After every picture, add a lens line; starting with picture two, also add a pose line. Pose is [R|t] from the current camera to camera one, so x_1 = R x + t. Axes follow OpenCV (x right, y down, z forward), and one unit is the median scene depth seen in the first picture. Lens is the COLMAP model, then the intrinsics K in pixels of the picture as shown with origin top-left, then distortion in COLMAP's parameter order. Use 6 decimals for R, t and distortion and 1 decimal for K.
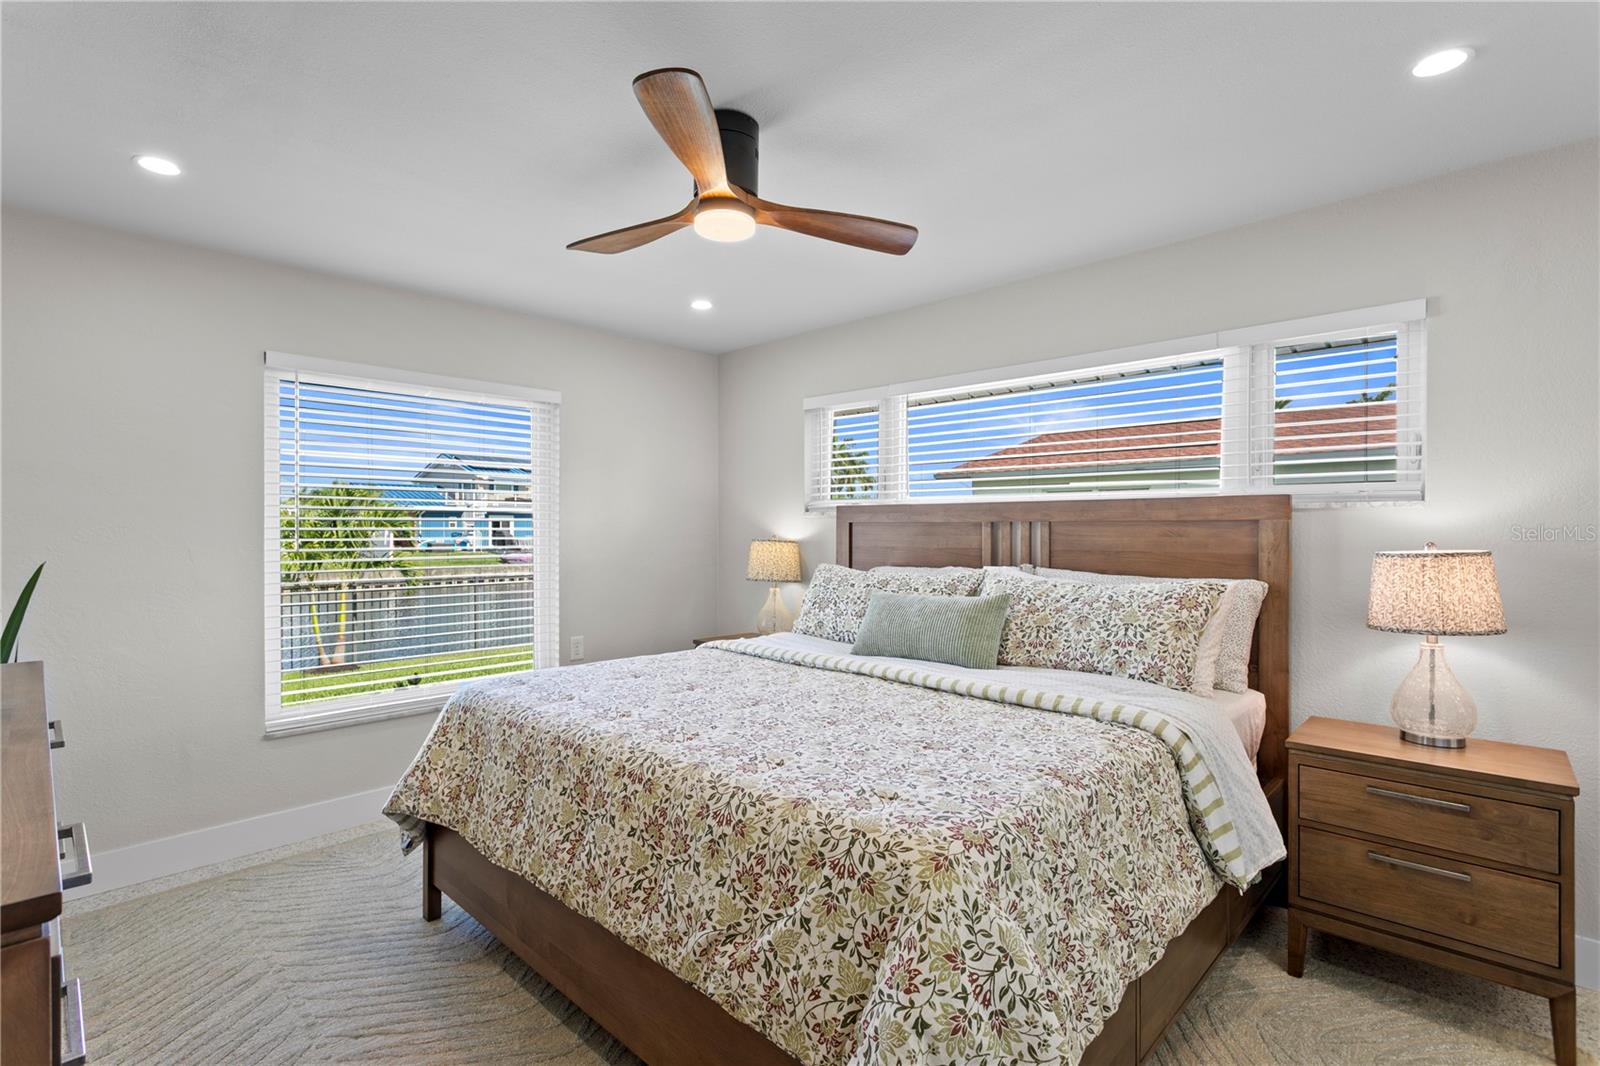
lens RADIAL K [[757.6, 0, 775.4], [0, 757.6, 537.6], [0, 0, 1]] dist [0.004353, 0.000450]
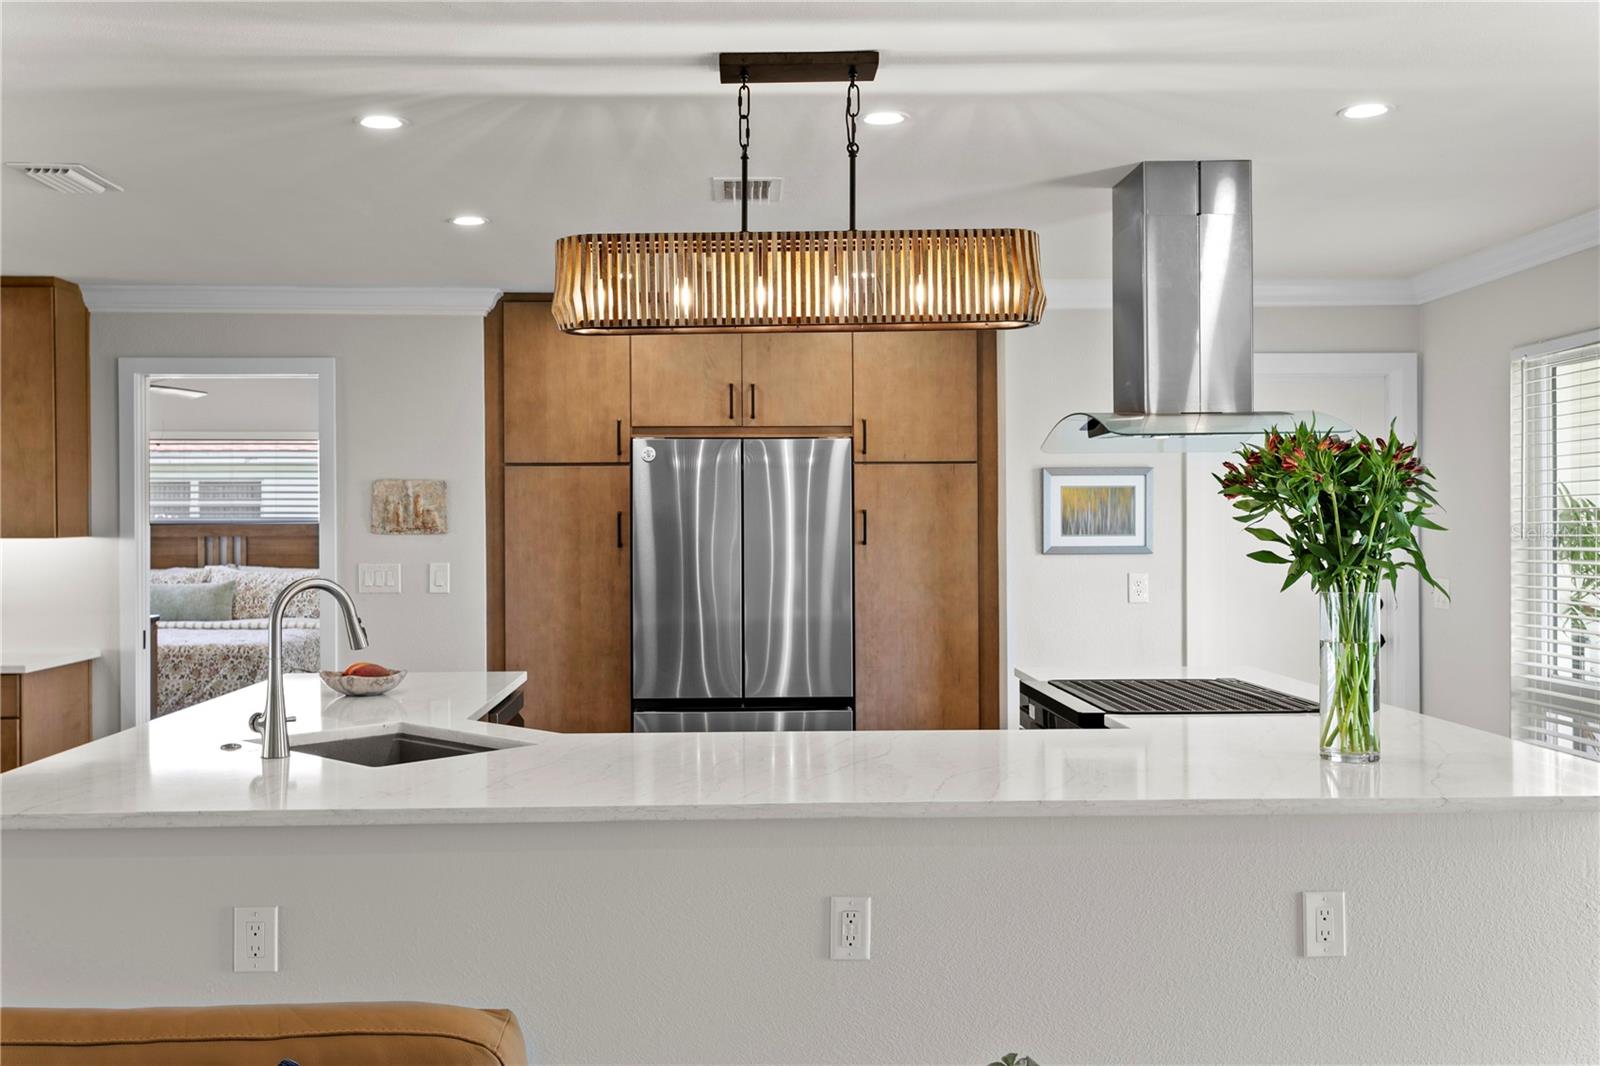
lens RADIAL K [[1471.4, 0, 800.0], [0, 1471.4, 533.0], [0, 0, 1]] dist [0.006603, 0.007523]
pose [[0.670806, -0.010358, 0.741560, -1.236263], [0.014495, 0.999895, 0.000854, -0.015973], [-0.741491, 0.010176, 0.670886, -2.072245]]
